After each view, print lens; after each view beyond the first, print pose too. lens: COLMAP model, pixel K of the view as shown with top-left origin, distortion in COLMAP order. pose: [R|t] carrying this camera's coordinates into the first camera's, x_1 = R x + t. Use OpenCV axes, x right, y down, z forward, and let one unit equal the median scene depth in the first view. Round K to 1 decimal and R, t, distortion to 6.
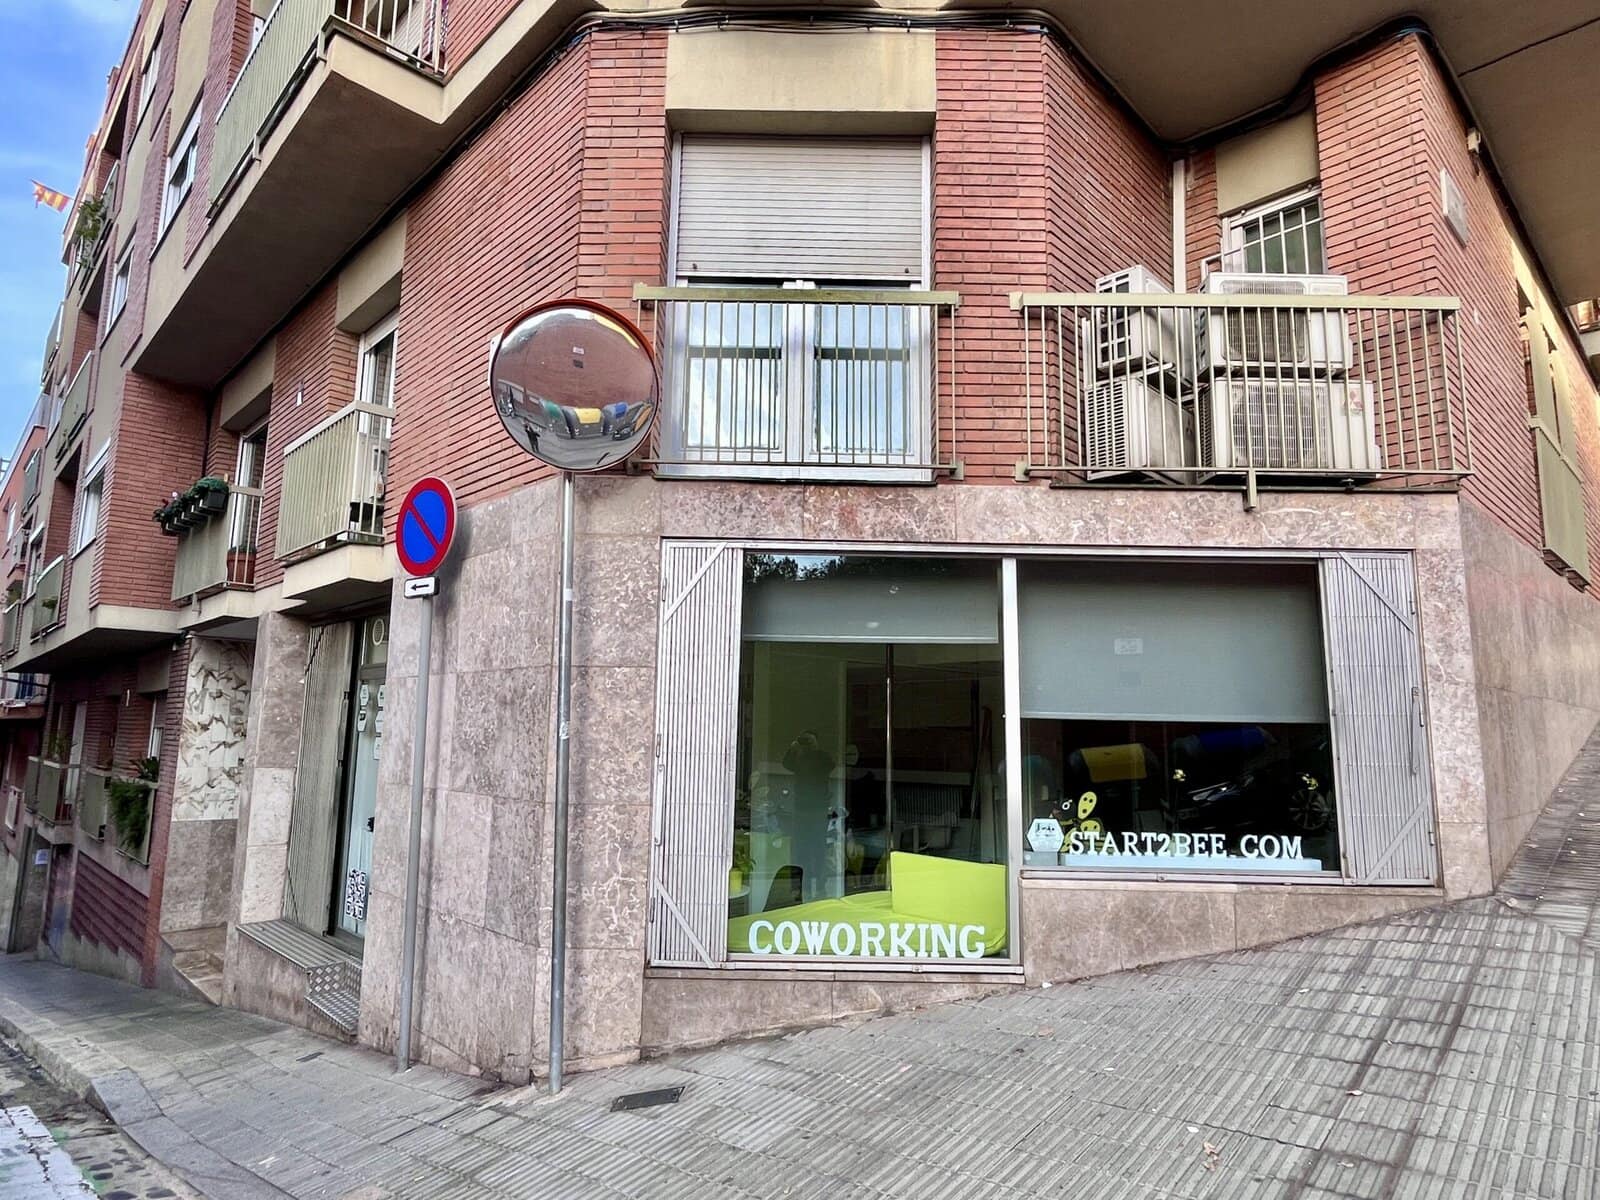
lens RADIAL K [[921.1, 0, 800.0], [0, 921.1, 600.0], [0, 0, 1]] dist [-0.002267, -0.000909]
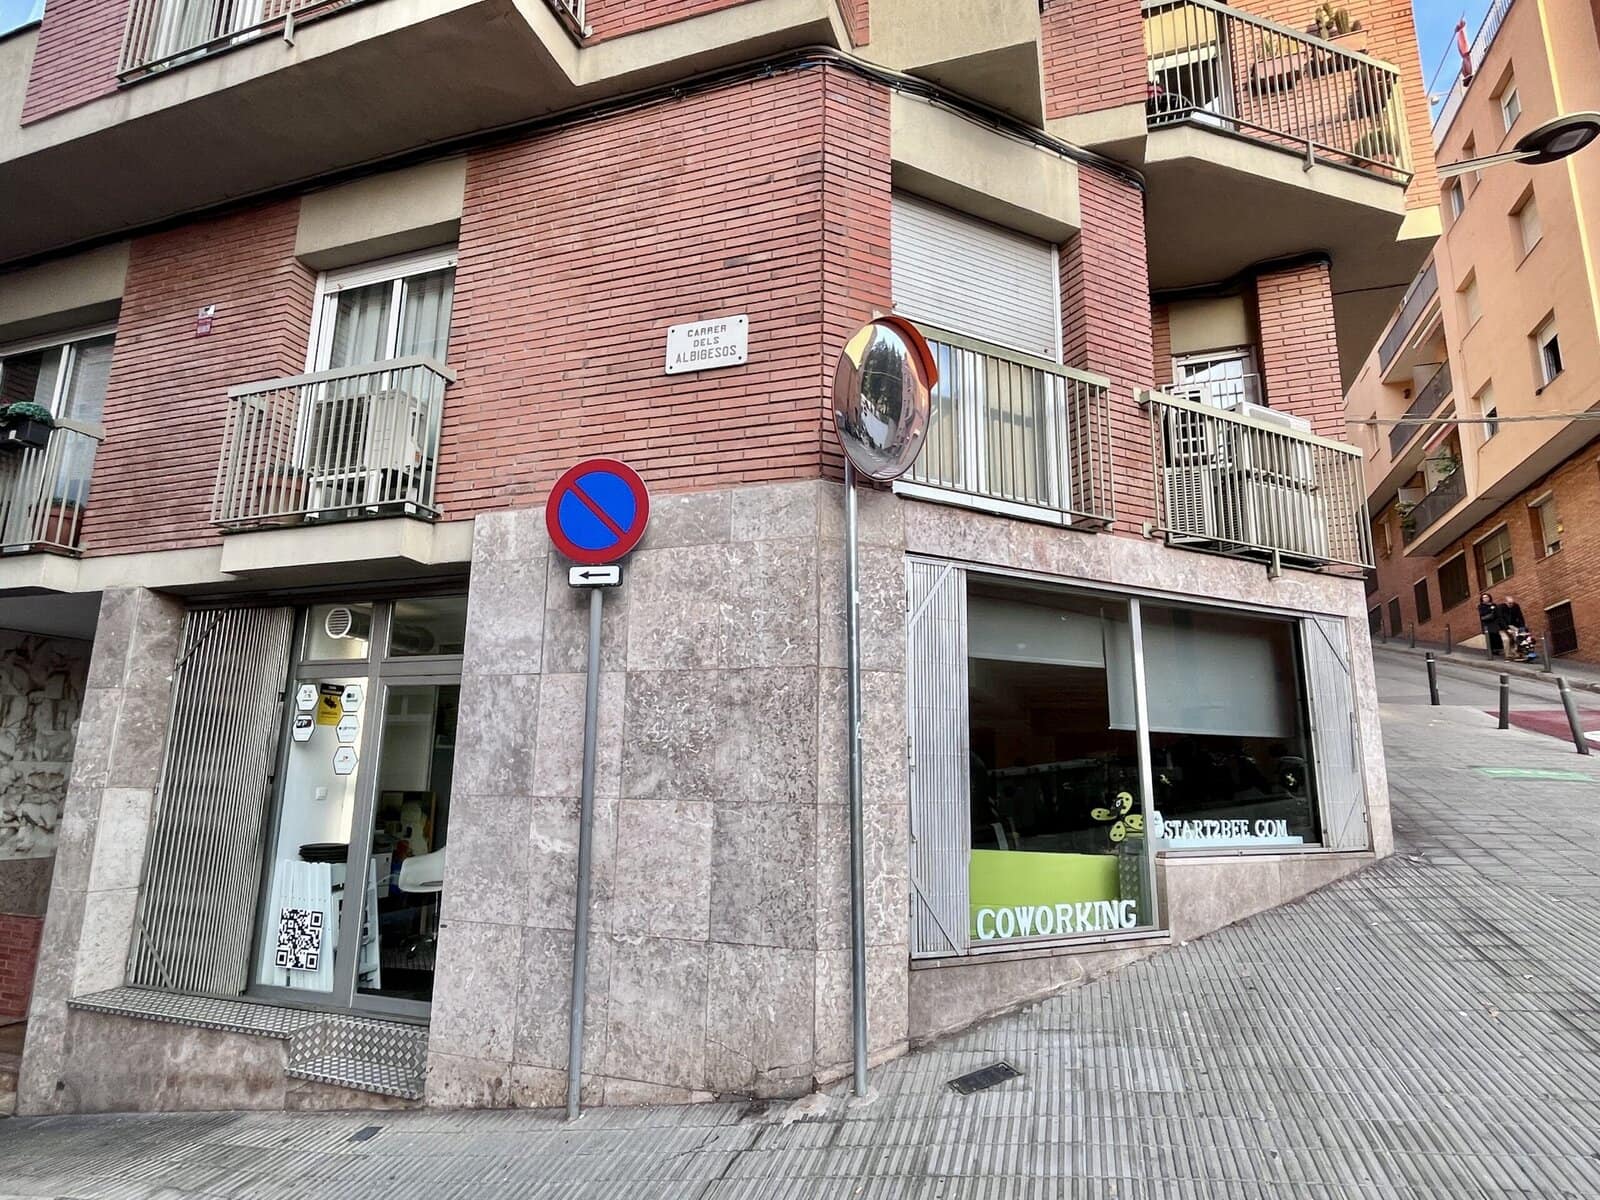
lens RADIAL K [[876.7, 0, 808.4], [0, 876.7, 600.2], [0, 0, 1]] dist [-0.001179, -0.001414]
pose [[0.893735, 0.084284, 0.440607, -0.687233], [-0.064273, 0.996116, -0.060175, 0.055933], [-0.443967, 0.025461, 0.895681, 0.142088]]
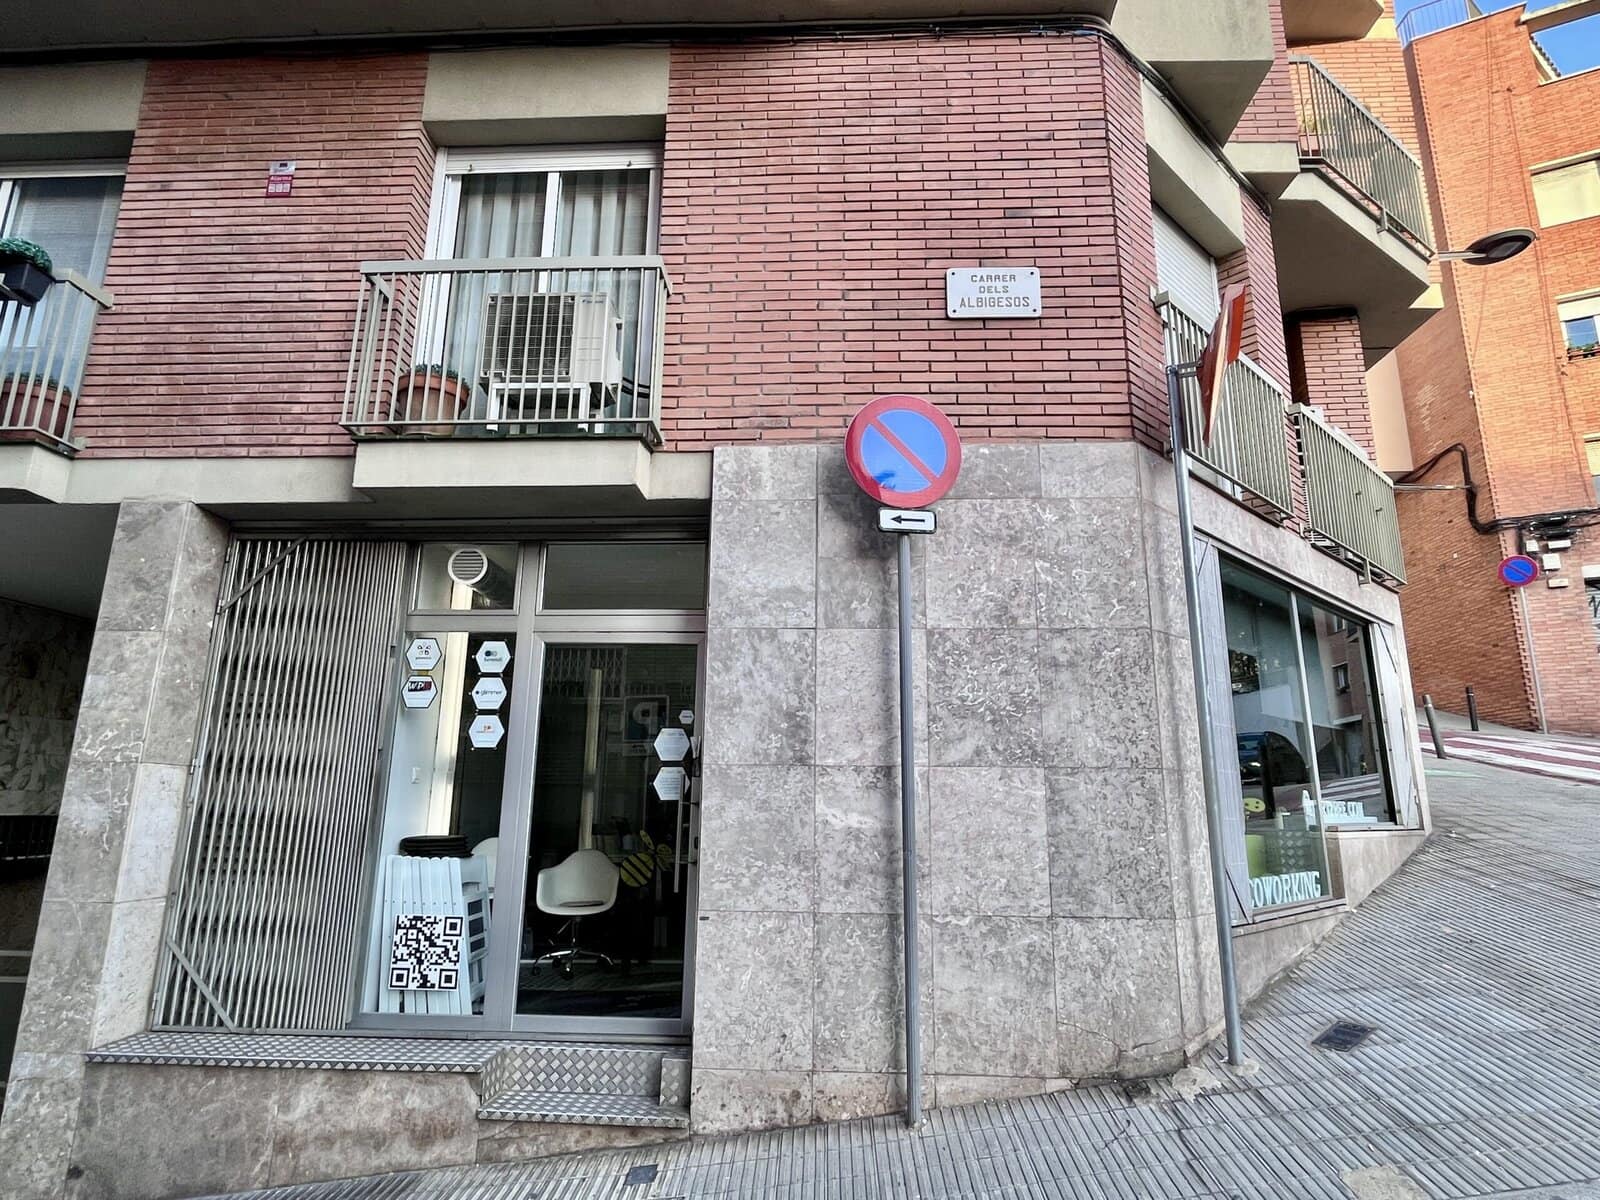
lens RADIAL K [[876.7, 0, 808.4], [0, 876.7, 600.2], [0, 0, 1]] dist [-0.001179, -0.001414]
pose [[0.733588, 0.145236, 0.663894, -1.130121], [-0.096632, 0.989263, -0.109639, 0.173787], [-0.672690, 0.016276, 0.739746, 0.539174]]
